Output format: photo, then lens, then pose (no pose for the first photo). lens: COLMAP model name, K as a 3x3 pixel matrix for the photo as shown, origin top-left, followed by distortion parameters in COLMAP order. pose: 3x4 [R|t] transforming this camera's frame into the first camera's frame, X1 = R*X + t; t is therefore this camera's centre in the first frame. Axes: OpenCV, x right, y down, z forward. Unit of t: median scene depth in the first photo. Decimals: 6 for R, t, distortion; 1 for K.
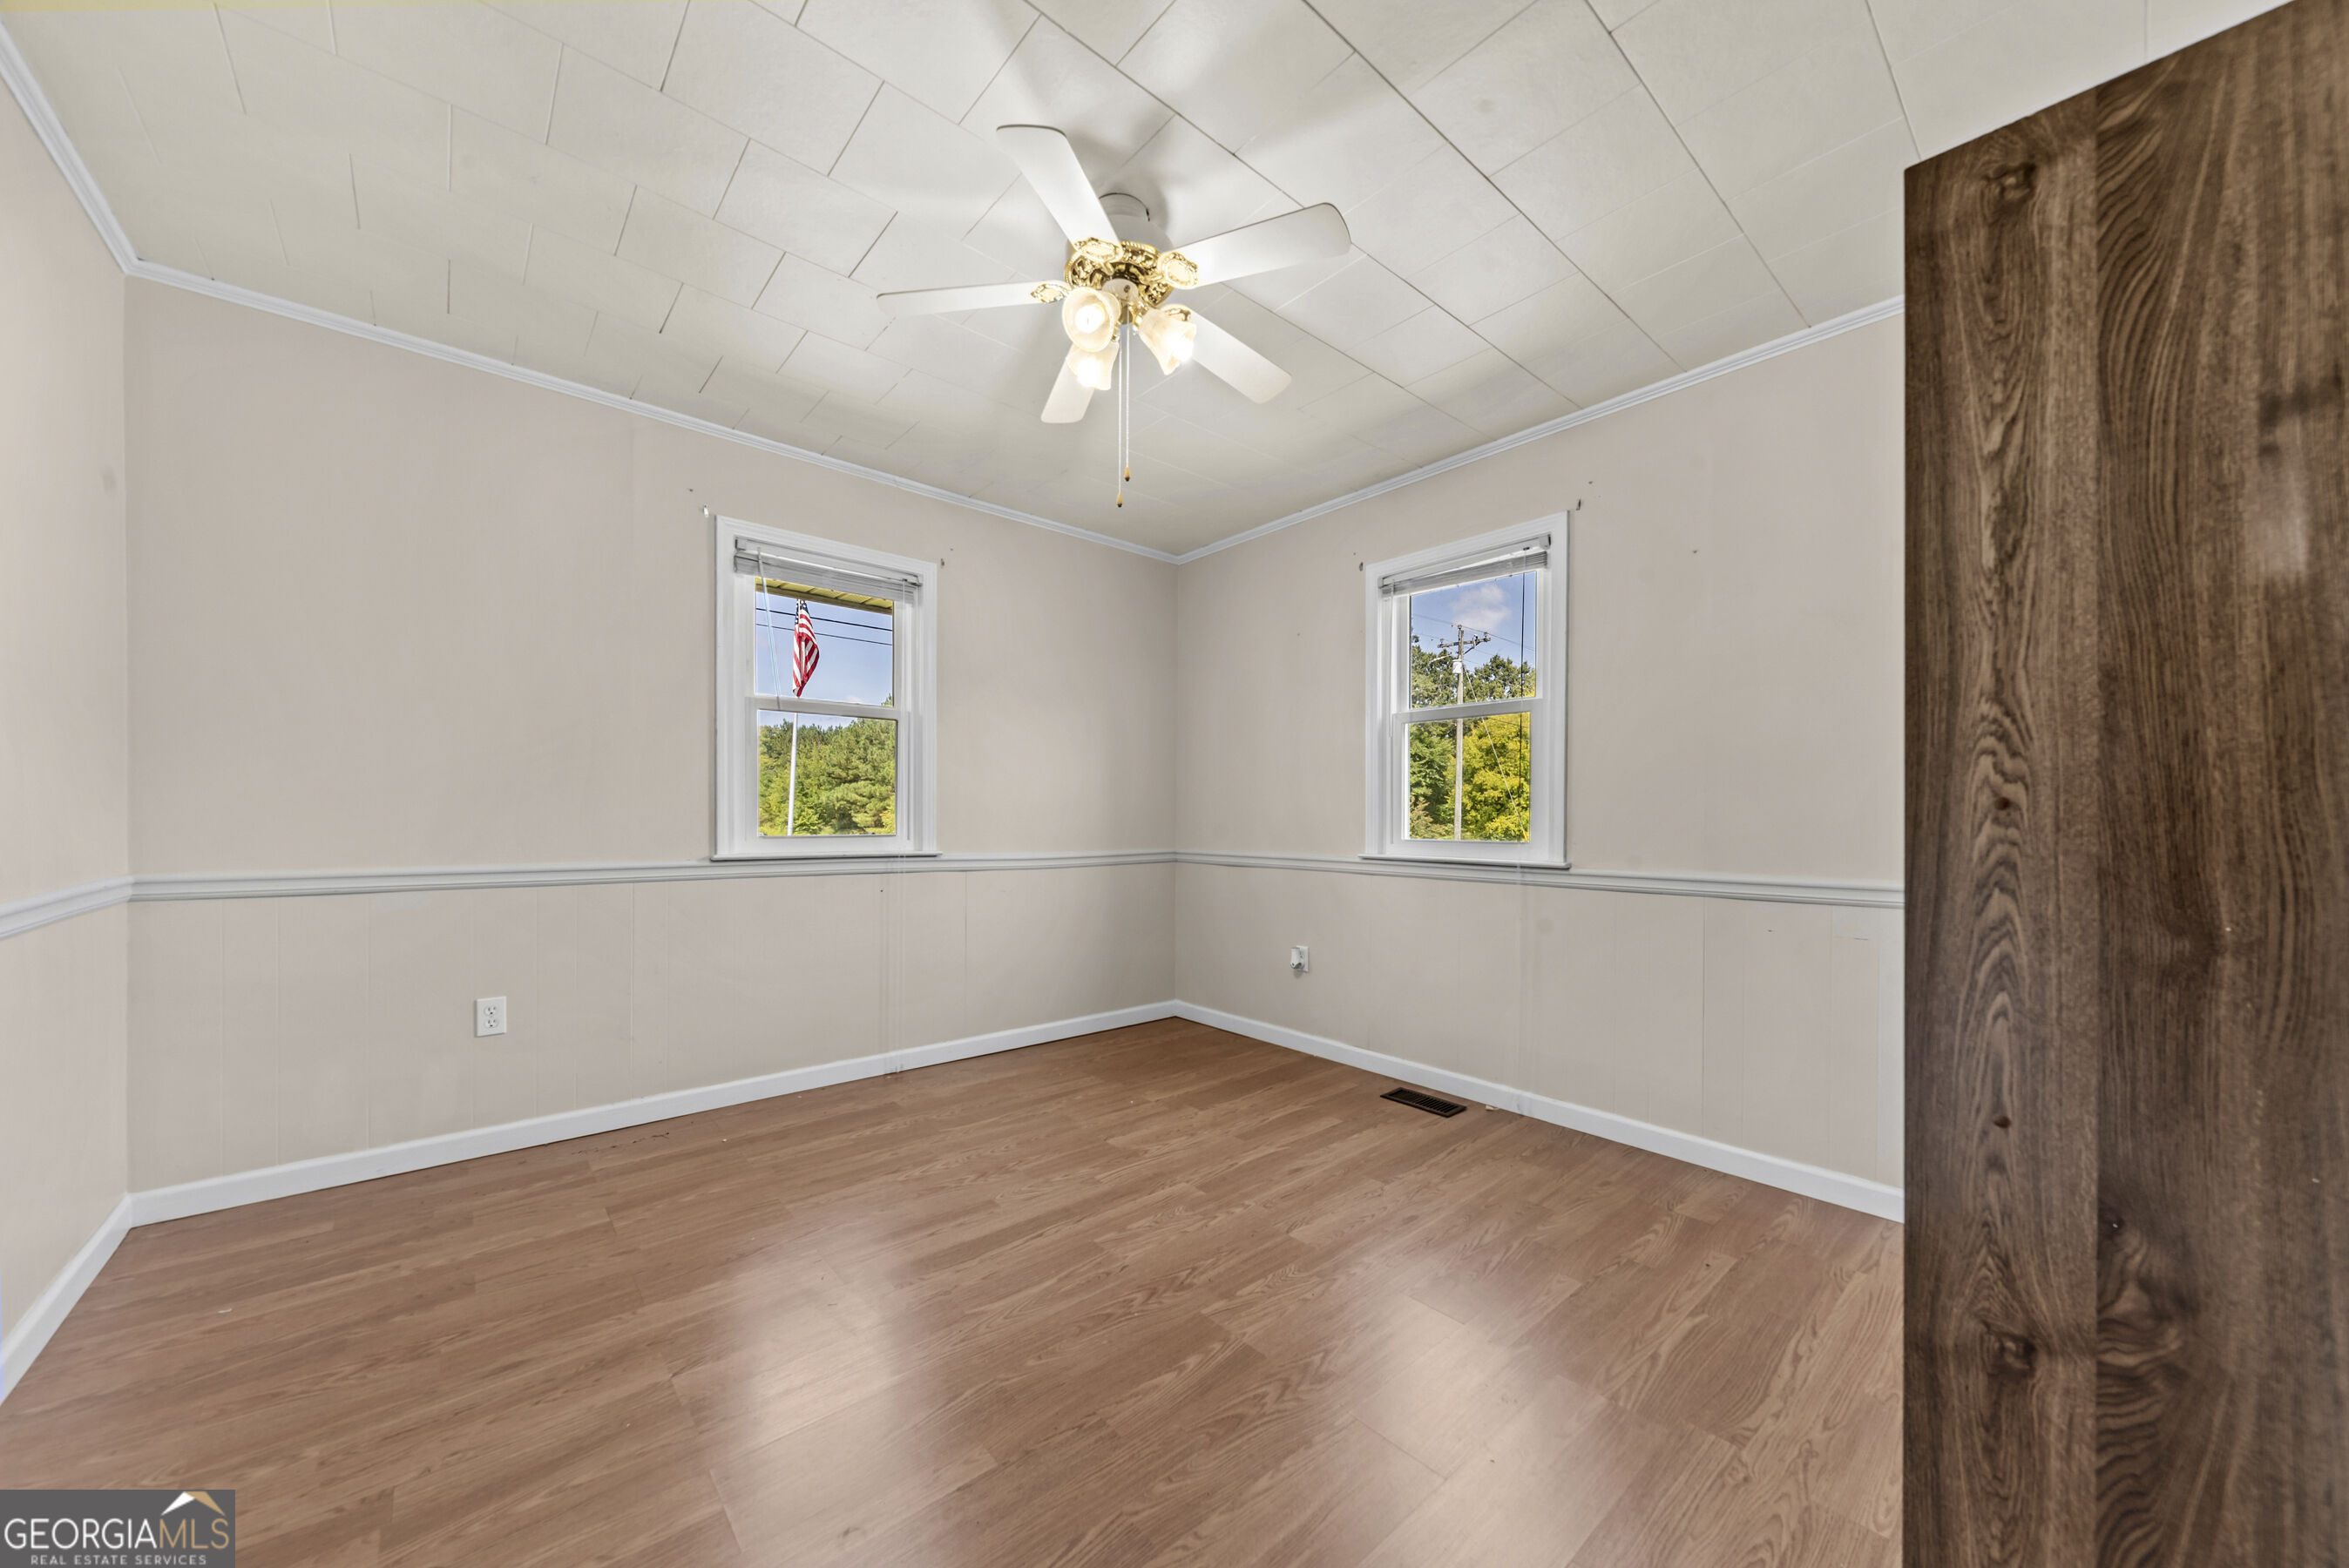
lens RADIAL K [[808.3, 0, 1165.8], [0, 808.3, 804.9], [0, 0, 1]] dist [0.010450, -0.002853]
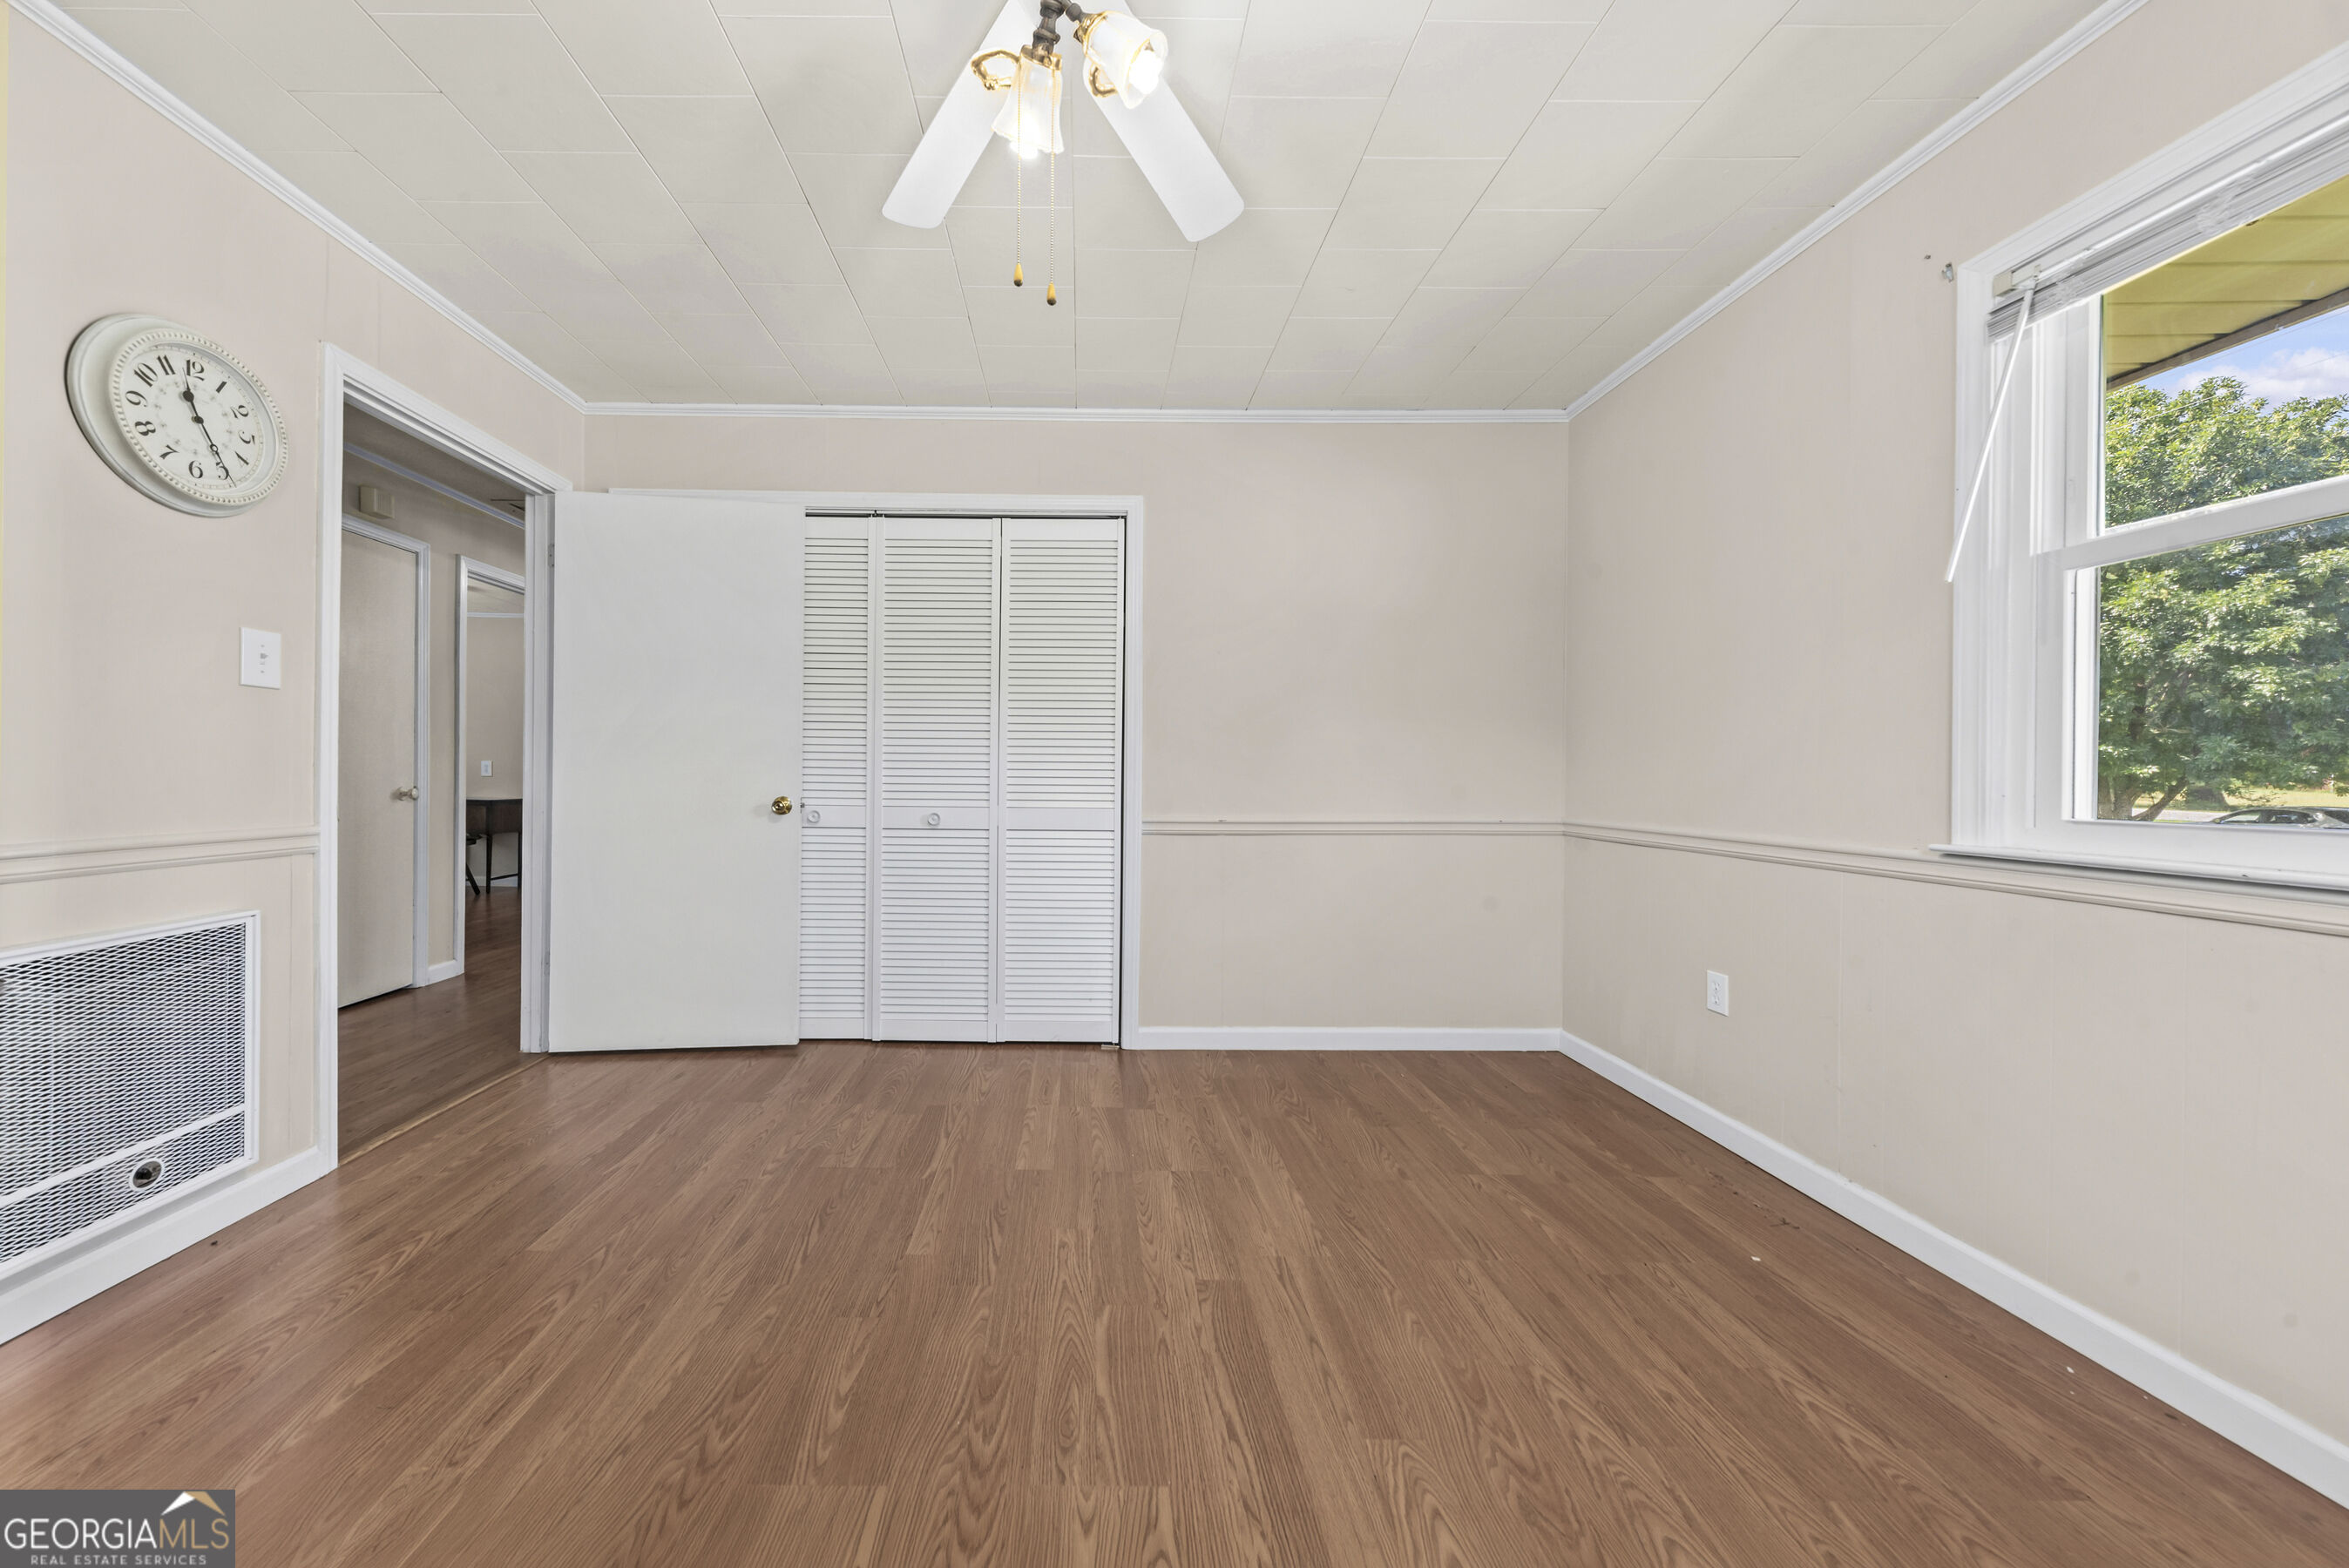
lens RADIAL K [[808.3, 0, 1168.2], [0, 808.3, 781.5], [0, 0, 1]] dist [0.010450, -0.002853]
pose [[-0.591061, -0.007585, -0.806591, 0.364607], [-0.002546, 0.999968, -0.007537, 0.031789], [0.806623, -0.002401, -0.591062, 1.271549]]
